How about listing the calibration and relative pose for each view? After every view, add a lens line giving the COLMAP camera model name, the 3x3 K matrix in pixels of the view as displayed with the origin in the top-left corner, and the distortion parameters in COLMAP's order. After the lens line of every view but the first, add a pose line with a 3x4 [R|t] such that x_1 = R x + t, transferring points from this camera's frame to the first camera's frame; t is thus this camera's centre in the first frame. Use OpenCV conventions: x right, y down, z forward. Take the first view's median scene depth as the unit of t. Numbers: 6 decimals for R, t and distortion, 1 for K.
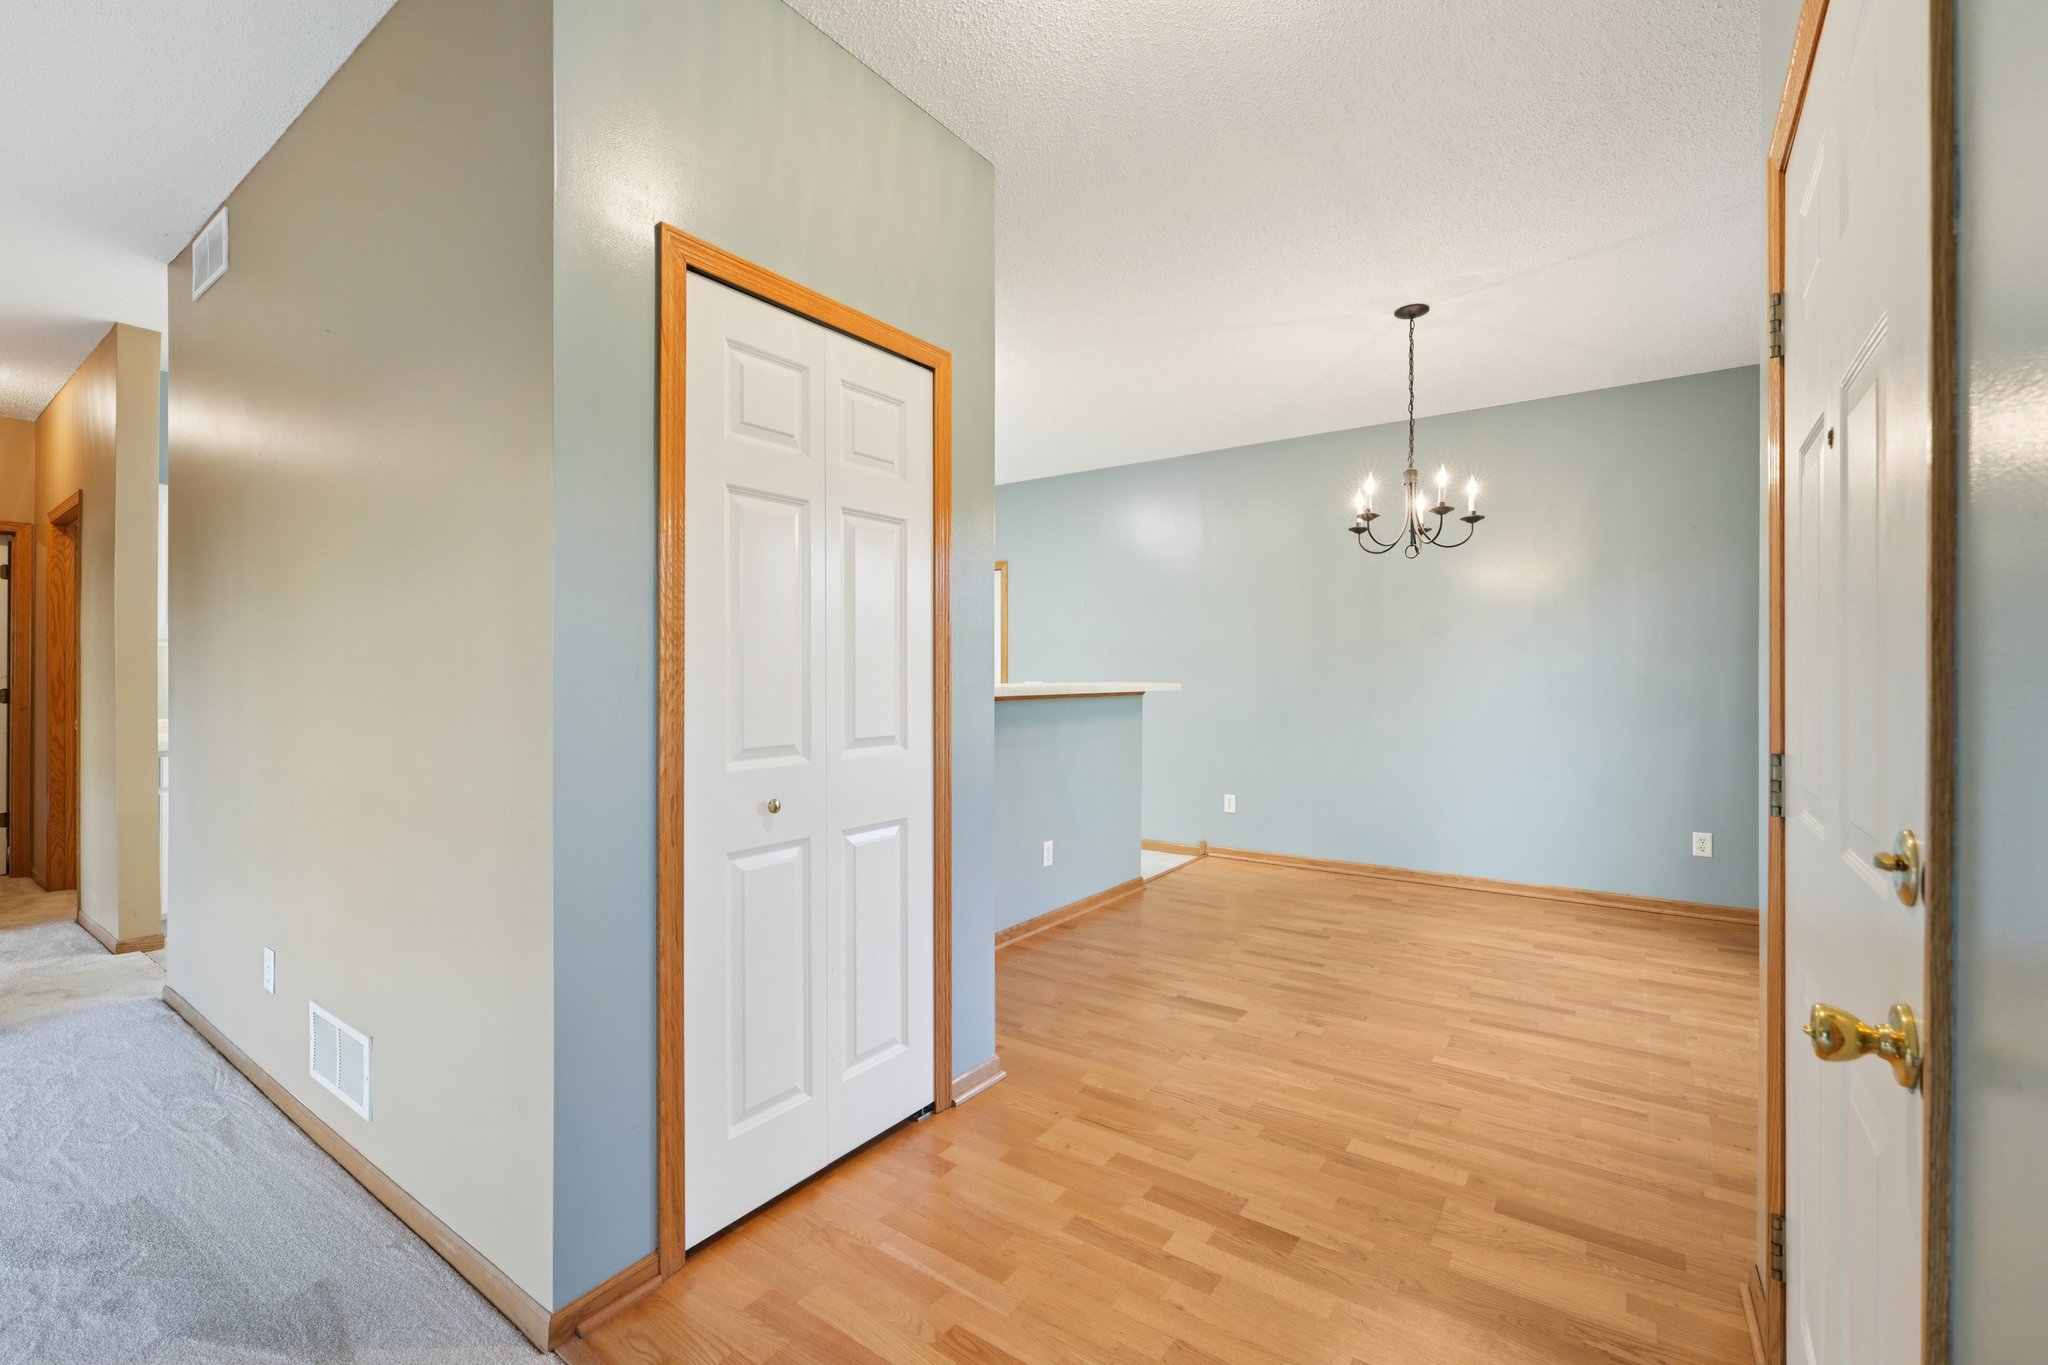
lens RADIAL K [[852.1, 0, 1010.8], [0, 852.1, 678.2], [0, 0, 1]] dist [-0.001616, -0.000046]
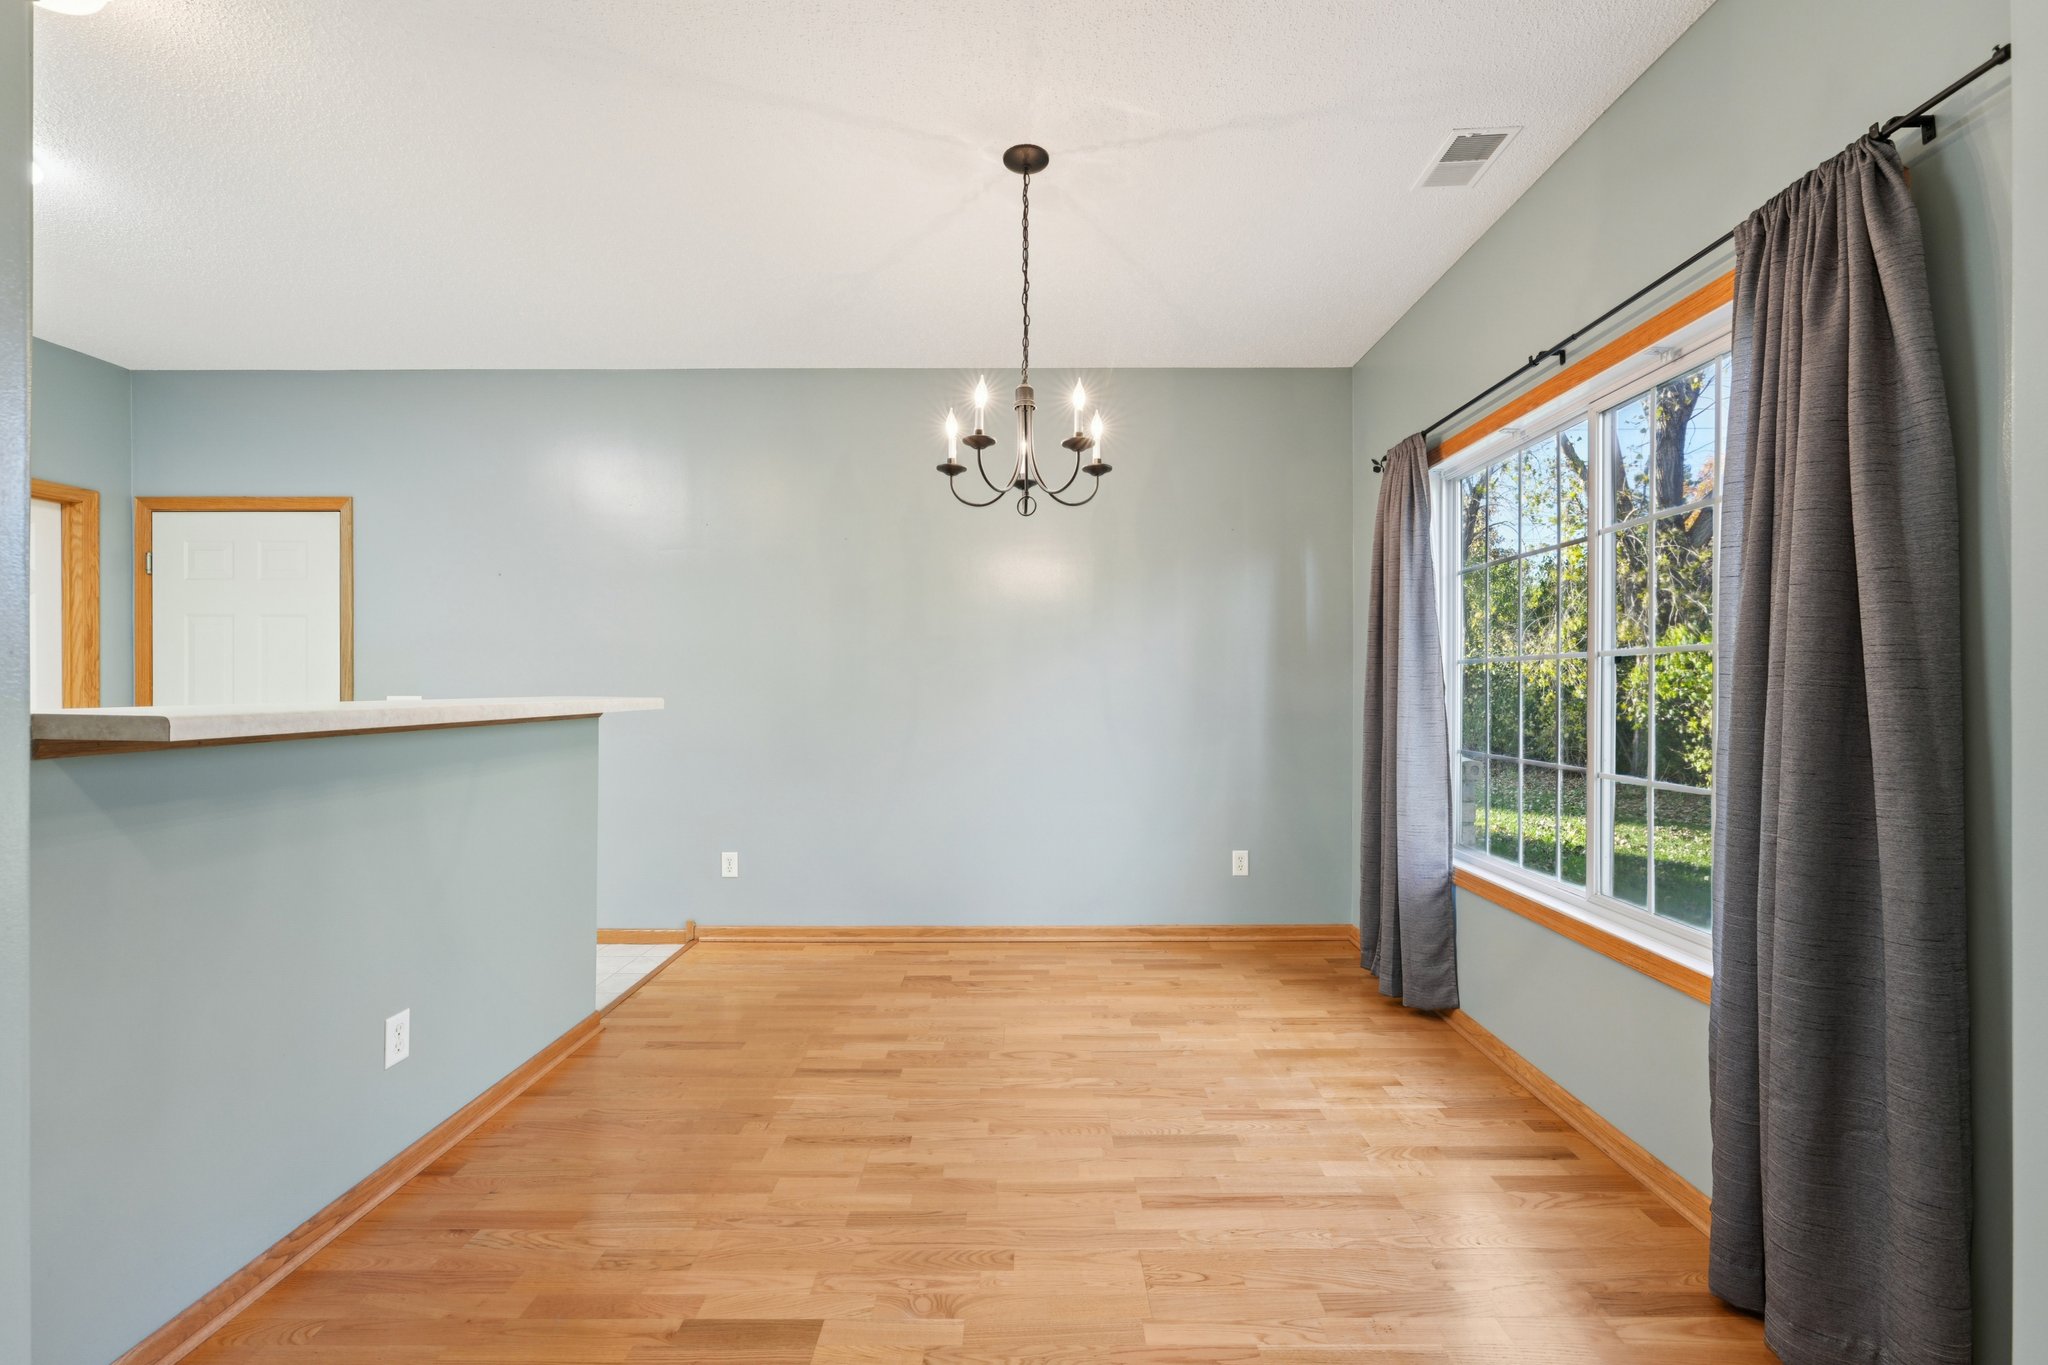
lens RADIAL K [[852.1, 0, 1010.8], [0, 852.1, 678.2], [0, 0, 1]] dist [-0.001616, -0.000046]
pose [[0.818840, 0.004510, 0.574004, 0.057183], [0.002182, 0.999937, -0.010969, -0.003404], [-0.574018, 0.010235, 0.818779, 0.417772]]
